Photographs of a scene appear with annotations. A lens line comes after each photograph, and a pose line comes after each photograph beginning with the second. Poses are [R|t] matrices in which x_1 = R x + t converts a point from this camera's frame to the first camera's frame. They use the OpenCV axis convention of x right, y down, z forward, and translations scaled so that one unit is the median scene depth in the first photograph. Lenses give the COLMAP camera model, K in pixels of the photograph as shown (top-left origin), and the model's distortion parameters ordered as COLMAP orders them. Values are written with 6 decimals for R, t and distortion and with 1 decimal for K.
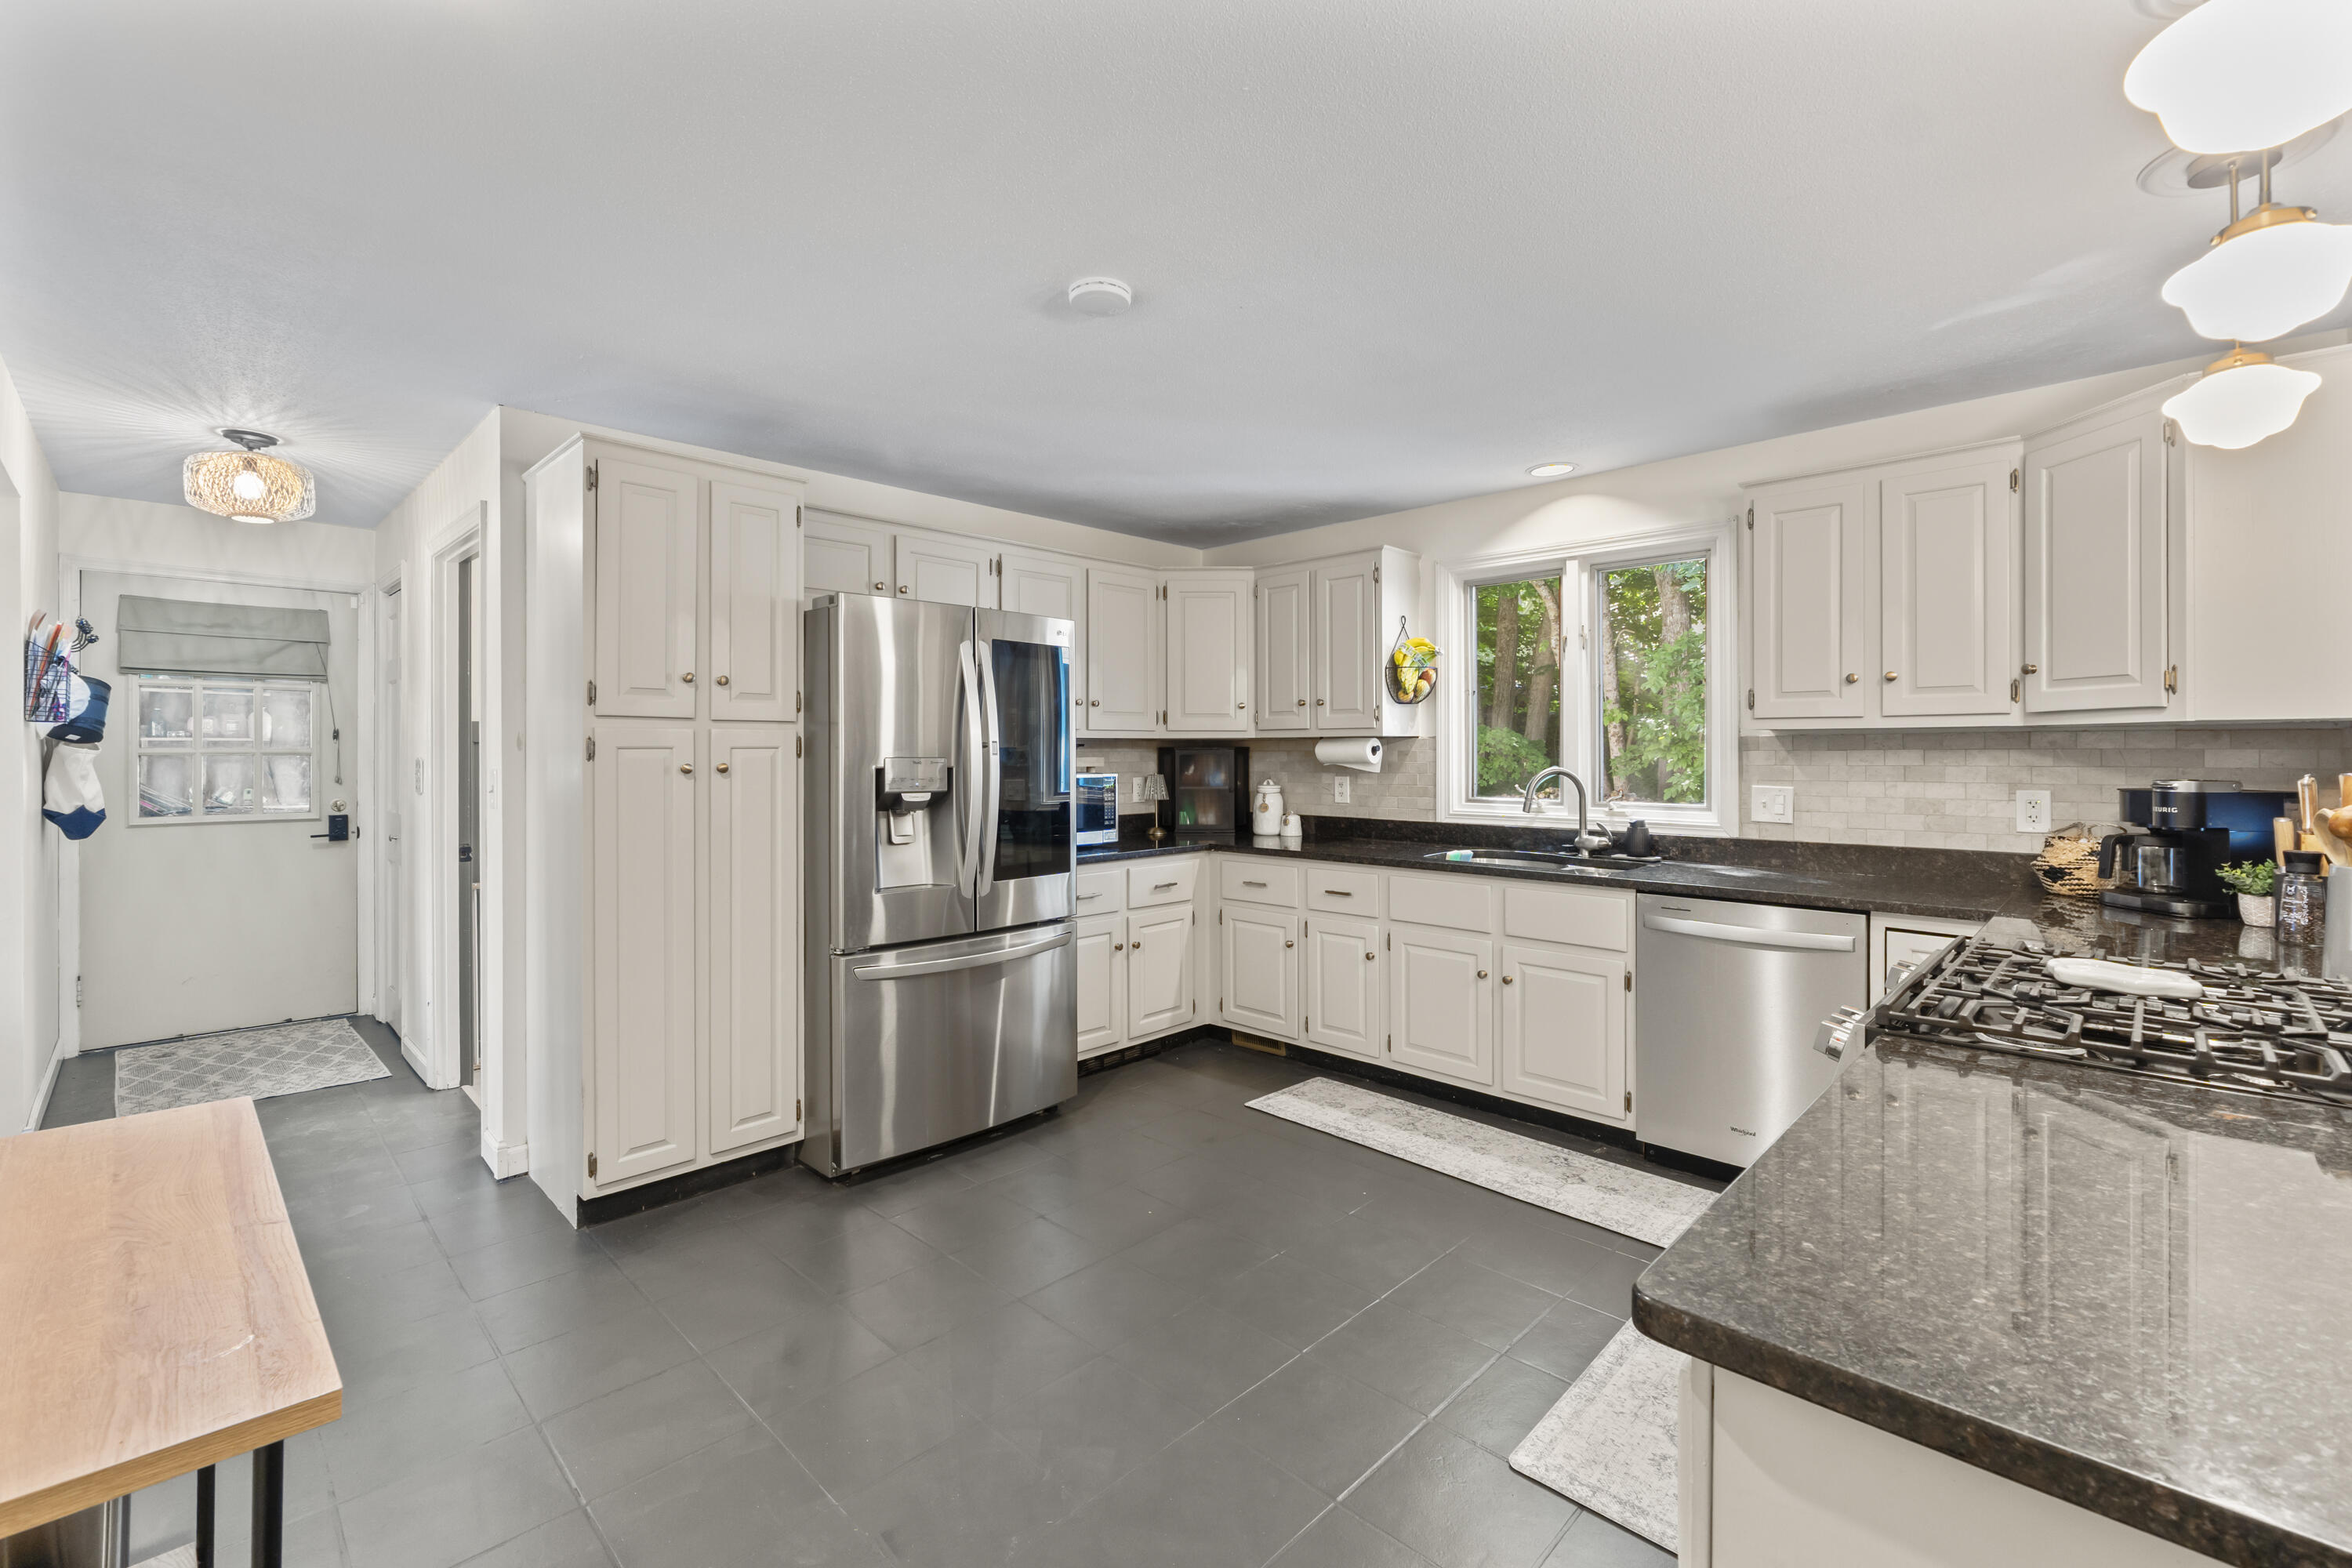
lens RADIAL K [[999.8, 0, 1177.1], [0, 999.8, 760.5], [0, 0, 1]] dist [0.000936, -0.000182]
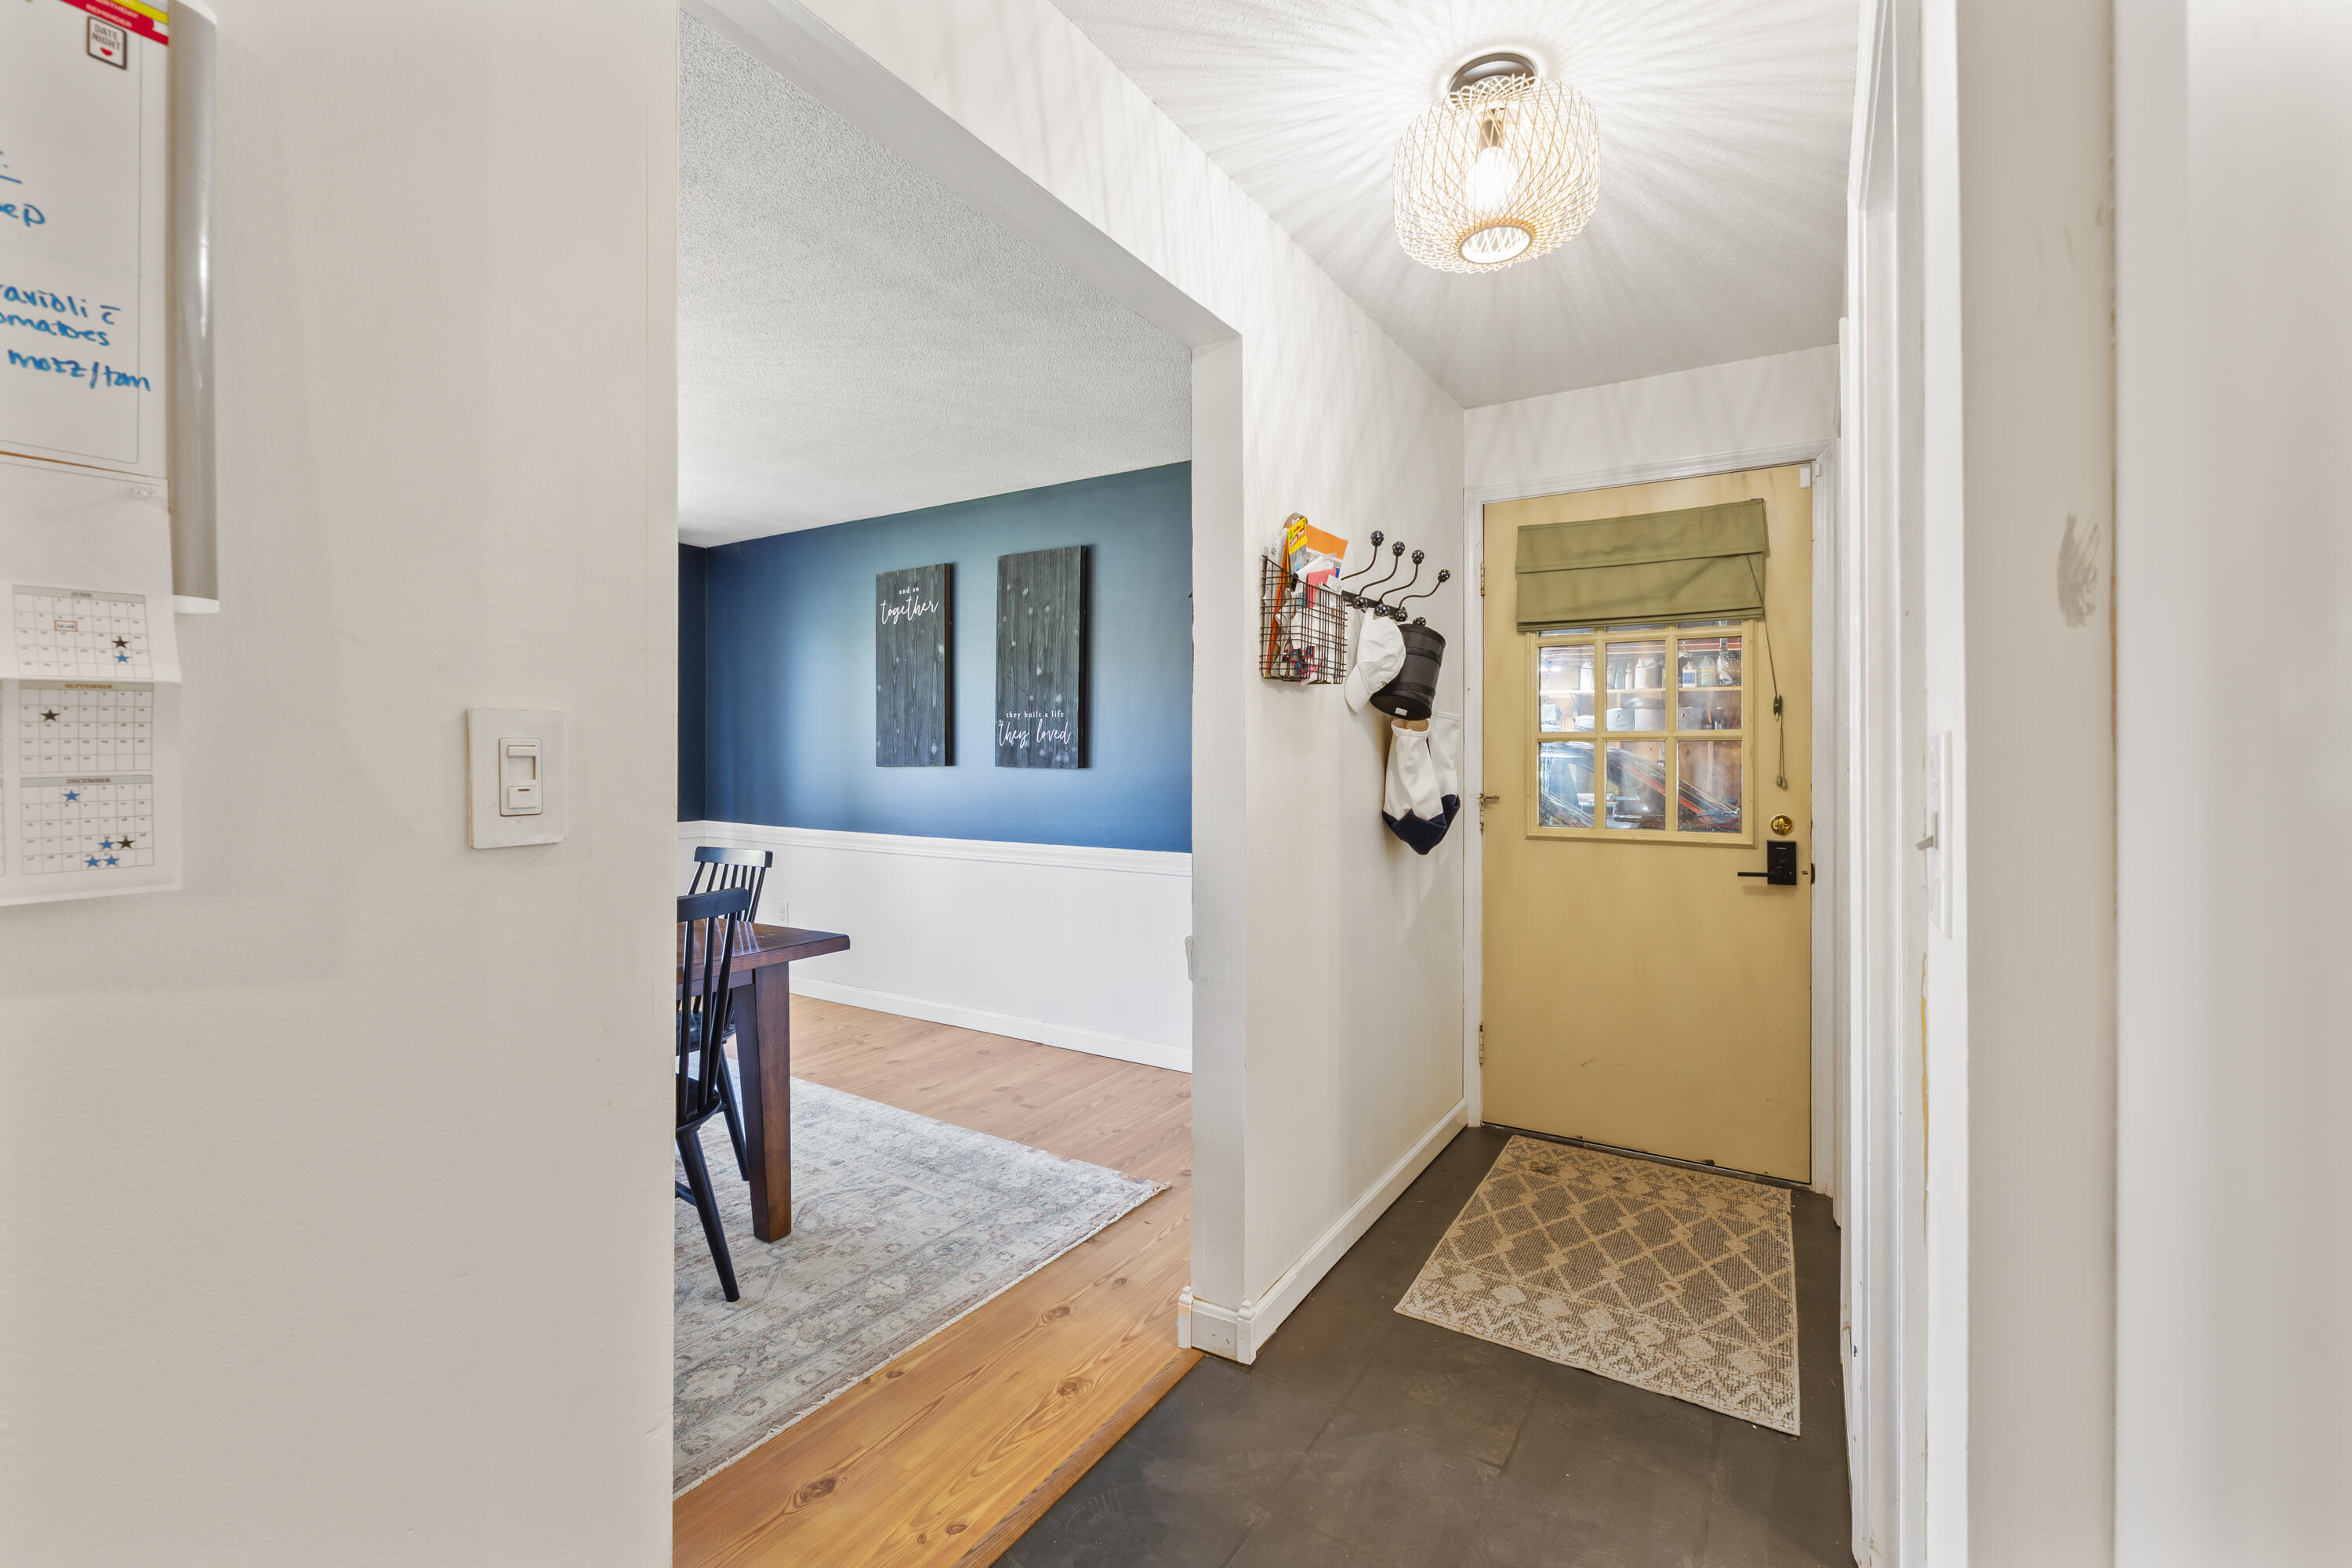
lens RADIAL K [[999.8, 0, 1177.1], [0, 999.8, 760.5], [0, 0, 1]] dist [0.000936, -0.000182]
pose [[0.215555, 0.002272, -0.976489, -0.358579], [-0.005742, 0.999983, 0.001059, 0.008484], [0.976475, 0.005379, 0.215565, 0.555514]]
